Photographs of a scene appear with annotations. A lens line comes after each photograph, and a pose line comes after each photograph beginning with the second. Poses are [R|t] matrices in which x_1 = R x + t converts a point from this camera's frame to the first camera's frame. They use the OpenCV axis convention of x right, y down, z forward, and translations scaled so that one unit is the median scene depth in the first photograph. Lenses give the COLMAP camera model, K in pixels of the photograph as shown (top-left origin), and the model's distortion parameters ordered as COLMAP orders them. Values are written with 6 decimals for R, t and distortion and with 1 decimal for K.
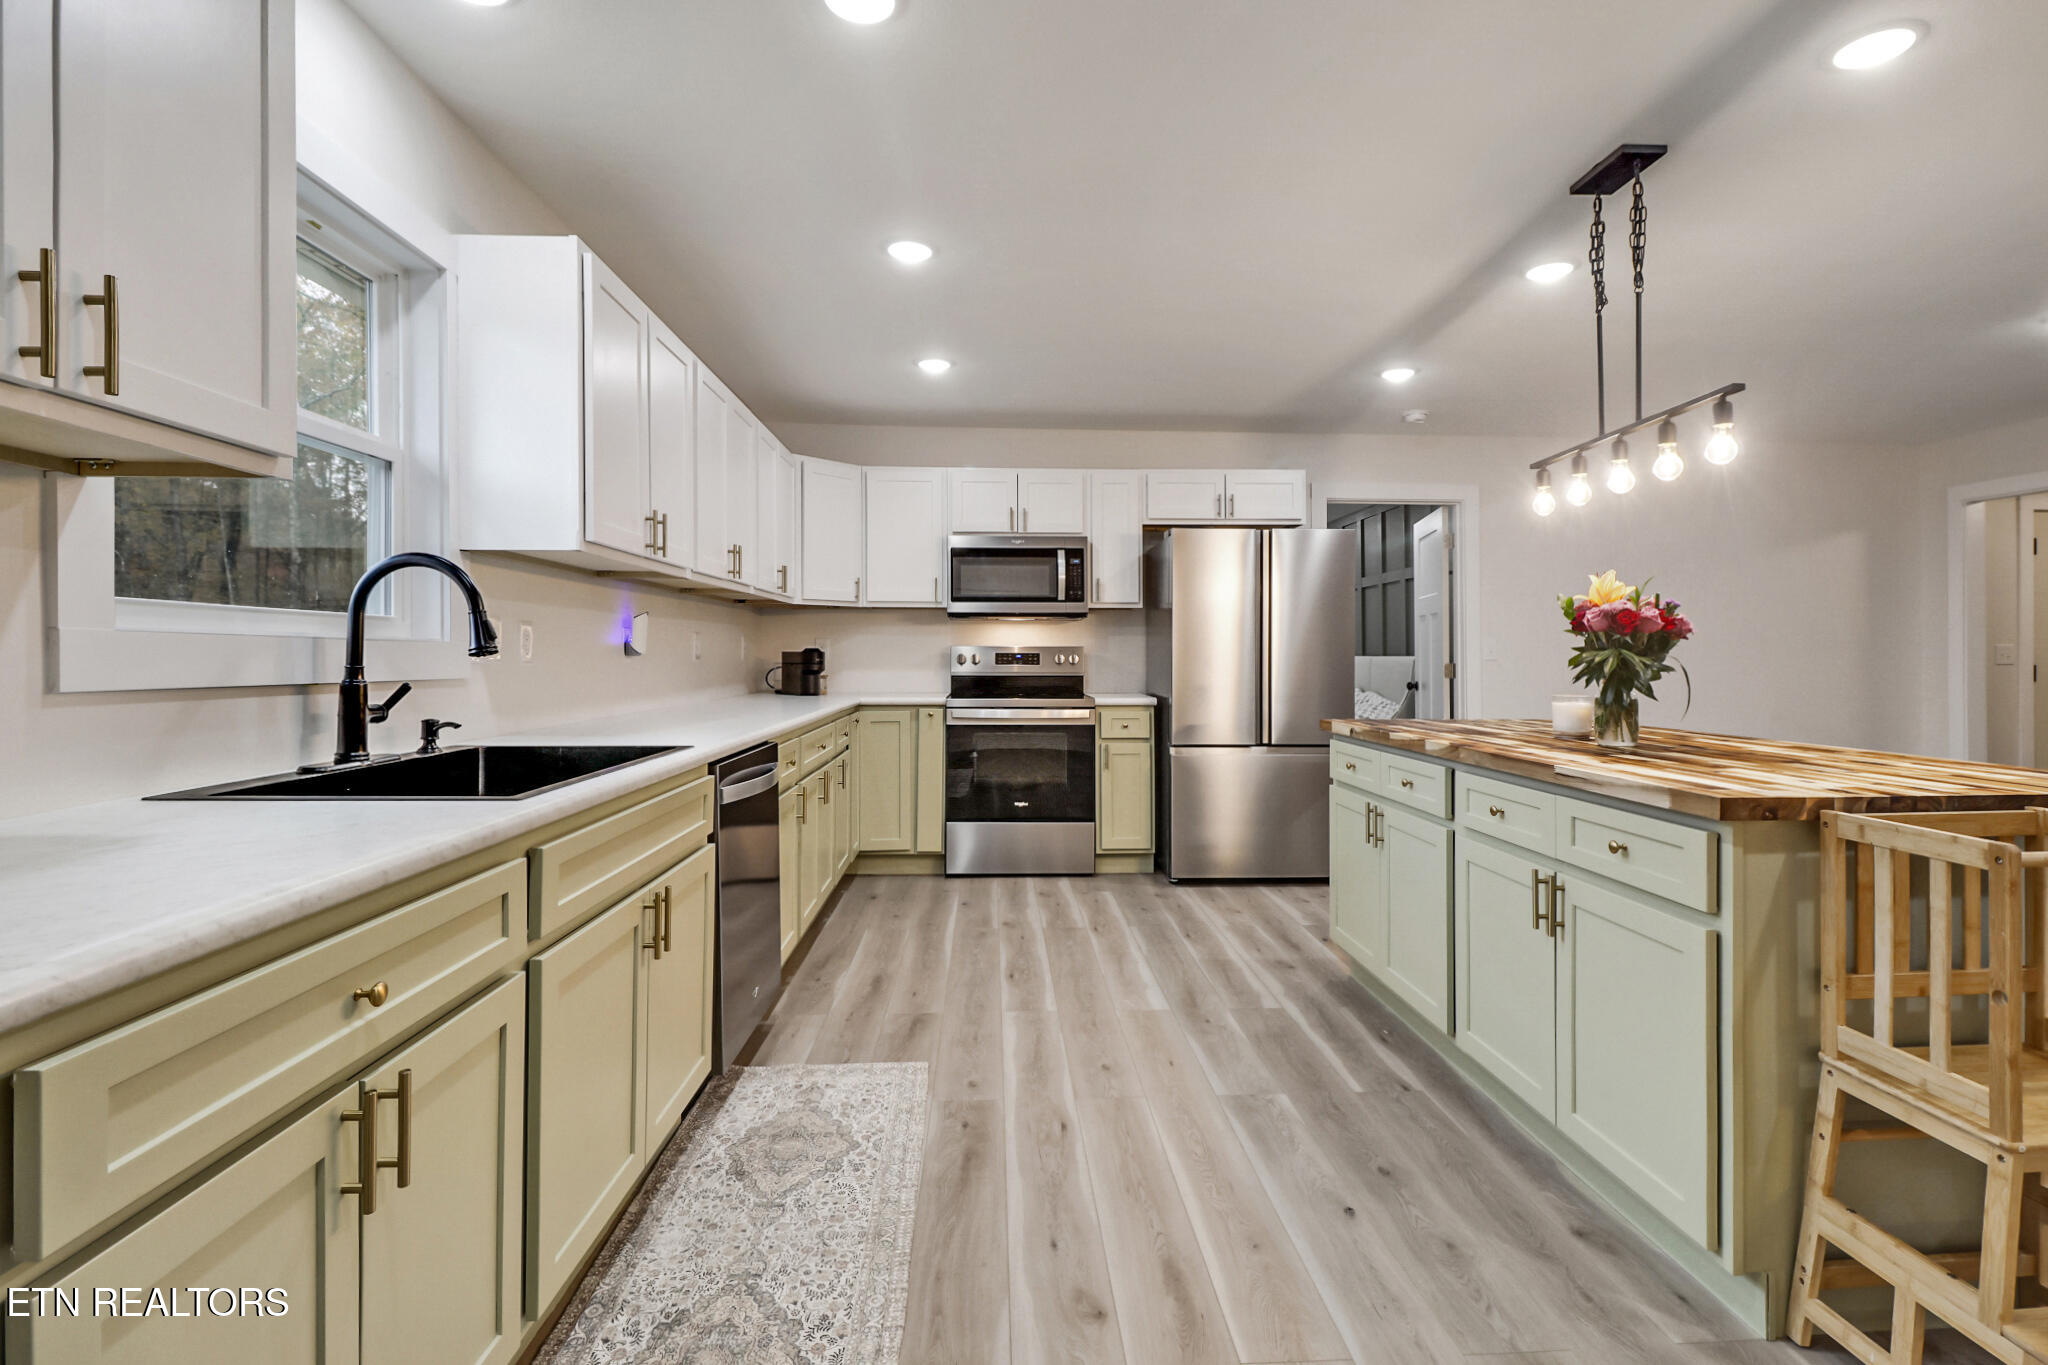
lens RADIAL K [[946.6, 0, 1029.1], [0, 946.6, 670.0], [0, 0, 1]] dist [-0.003304, -0.007342]
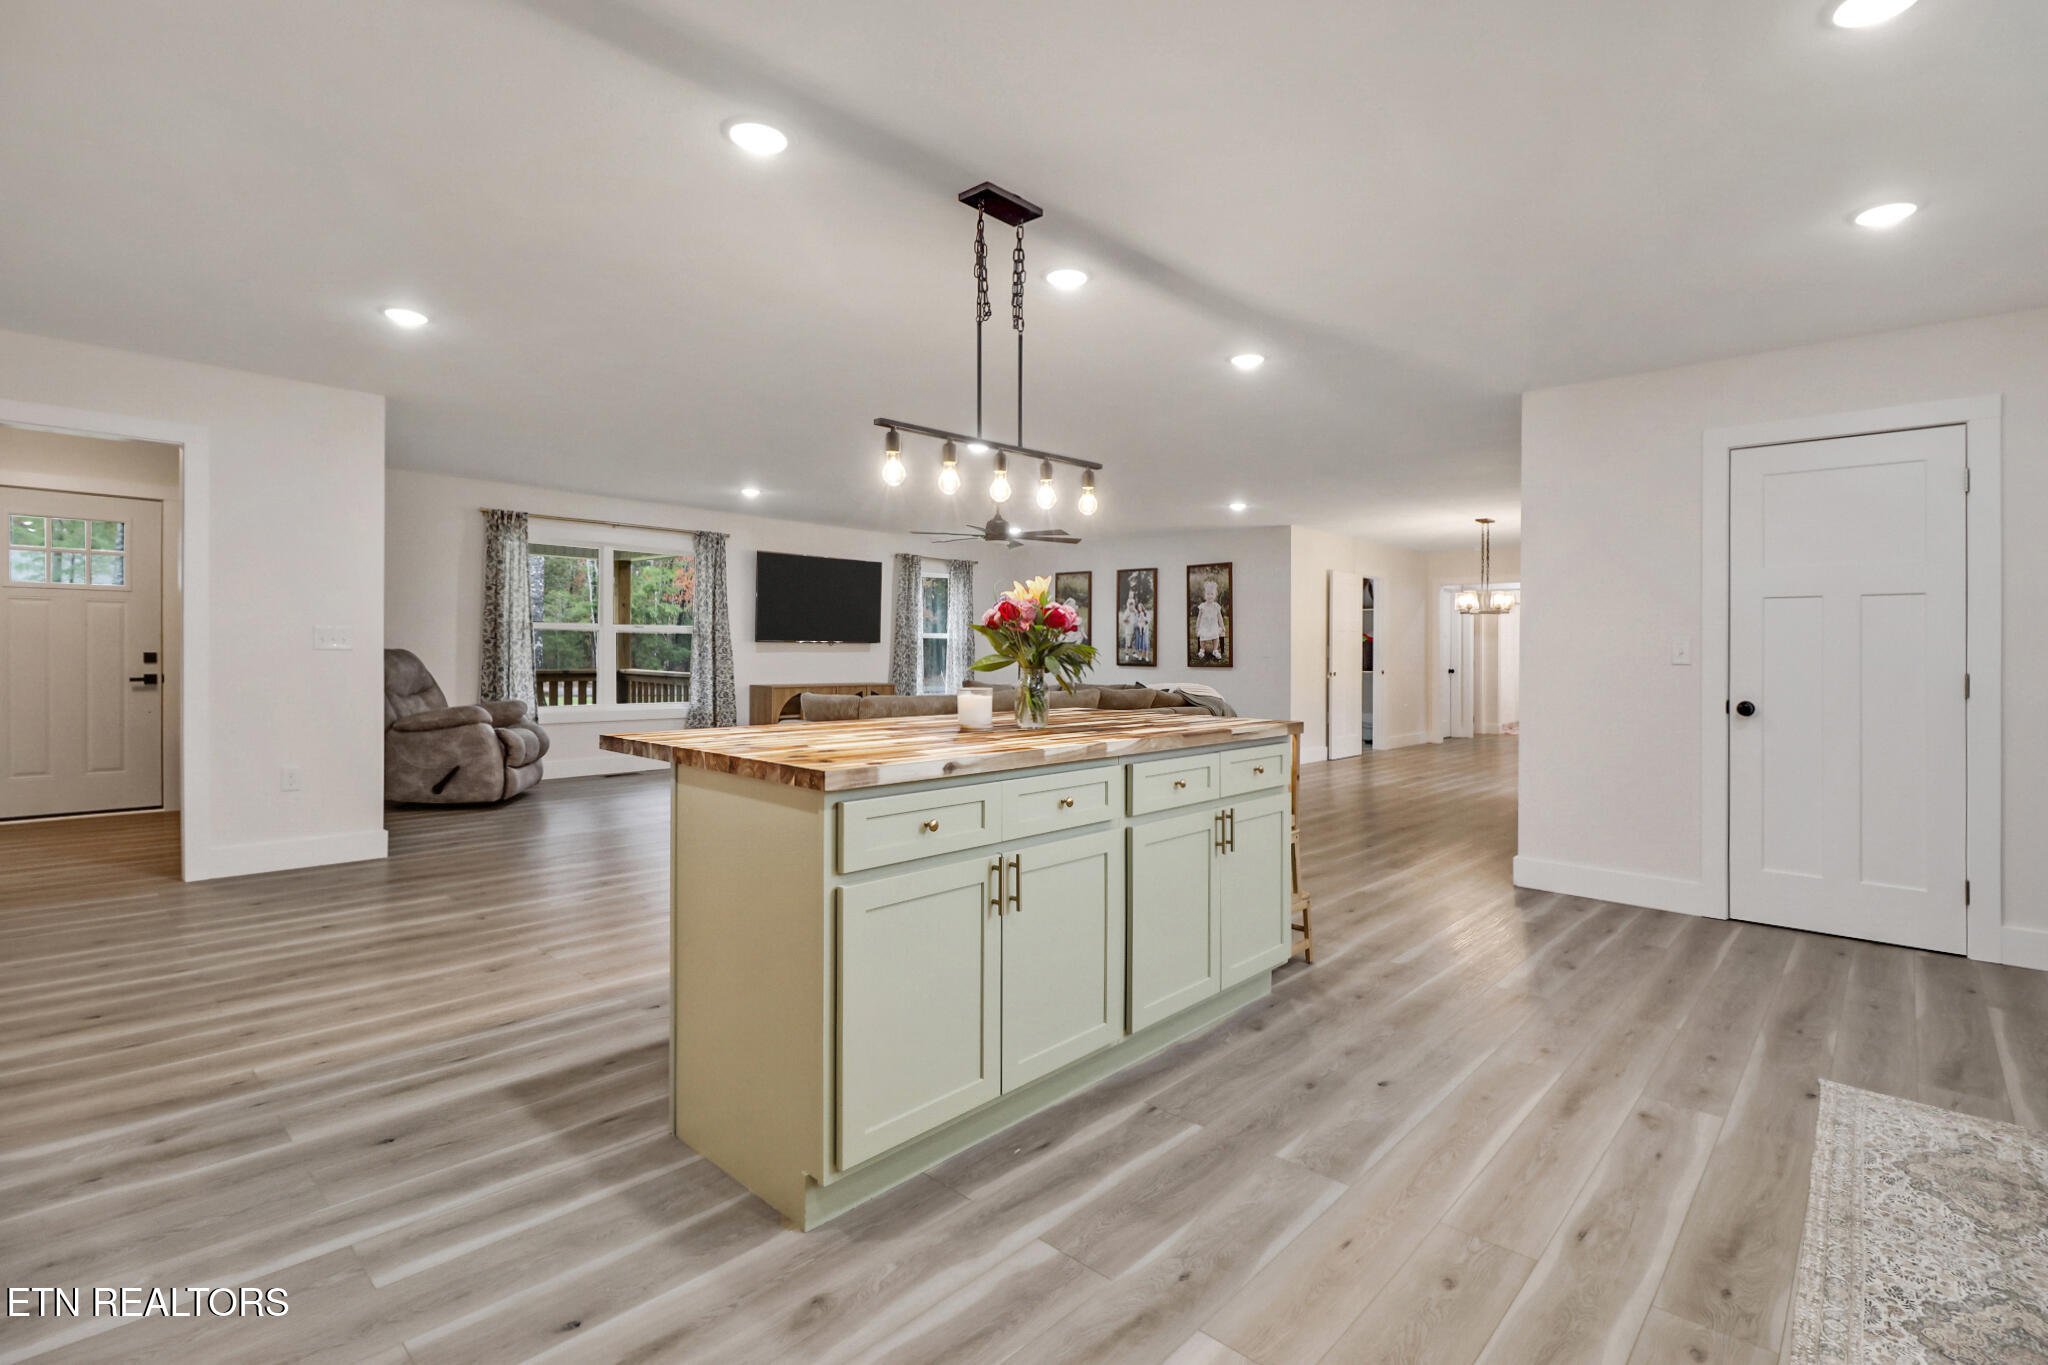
lens RADIAL K [[946.6, 0, 1026.0], [0, 946.6, 655.7], [0, 0, 1]] dist [-0.003304, -0.007342]
pose [[-0.704651, -0.015504, 0.709385, -0.195037], [-0.009235, 0.999877, 0.012680, -0.026042], [-0.709494, 0.002383, -0.704707, 1.918484]]
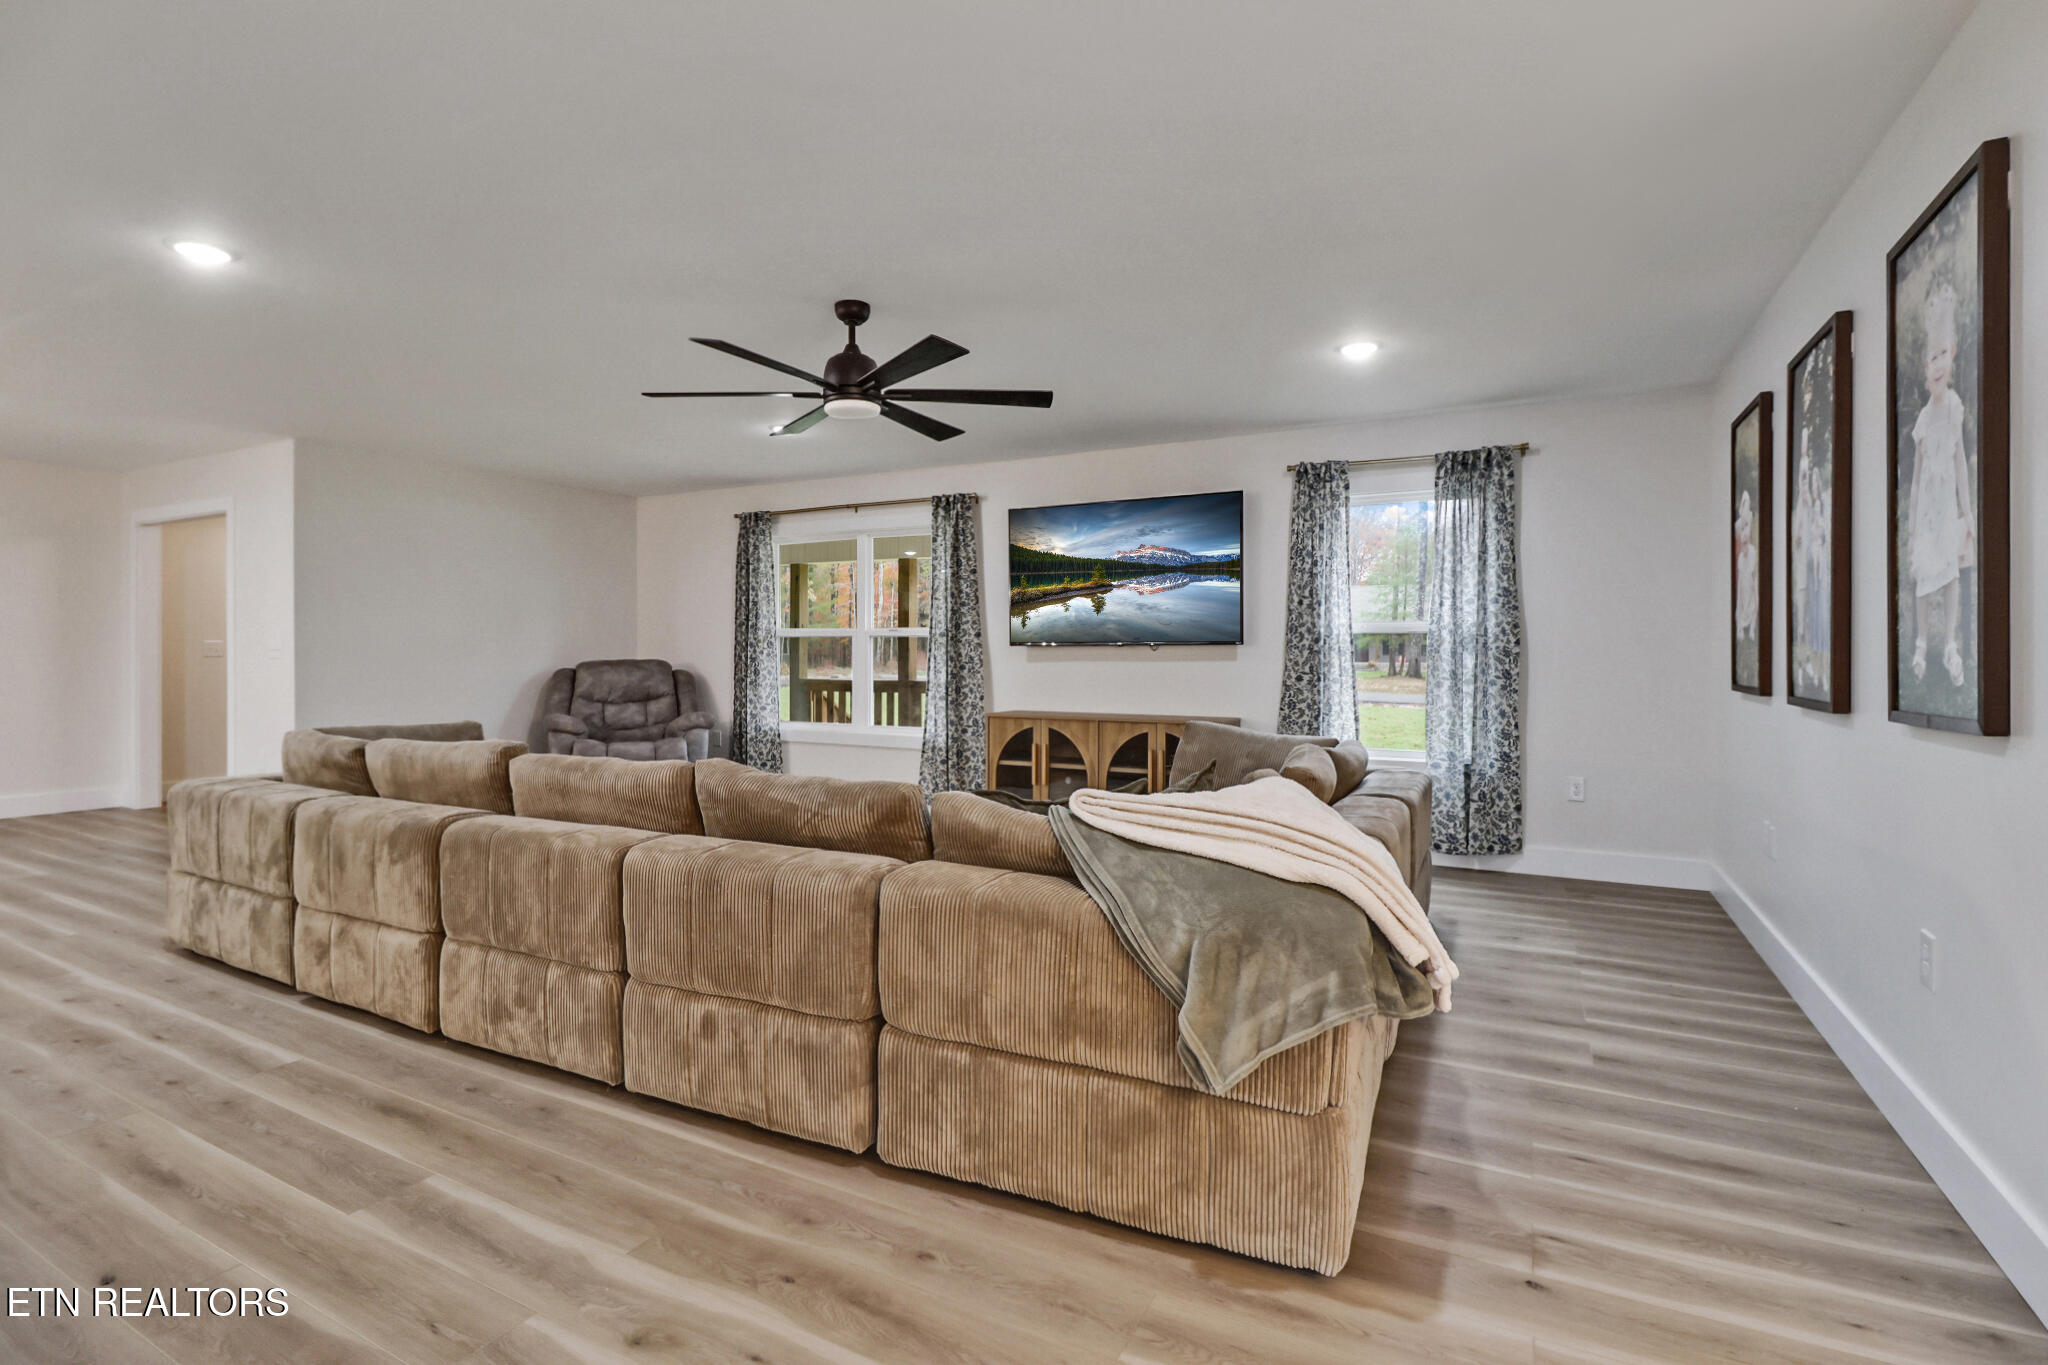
lens RADIAL K [[946.6, 0, 1047.4], [0, 946.6, 671.3], [0, 0, 1]] dist [-0.003304, -0.007342]
pose [[0.492435, -0.018378, 0.870155, 1.195142], [0.006526, 0.999827, 0.017424, 0.003356], [-0.870325, -0.002902, 0.492470, -1.562917]]
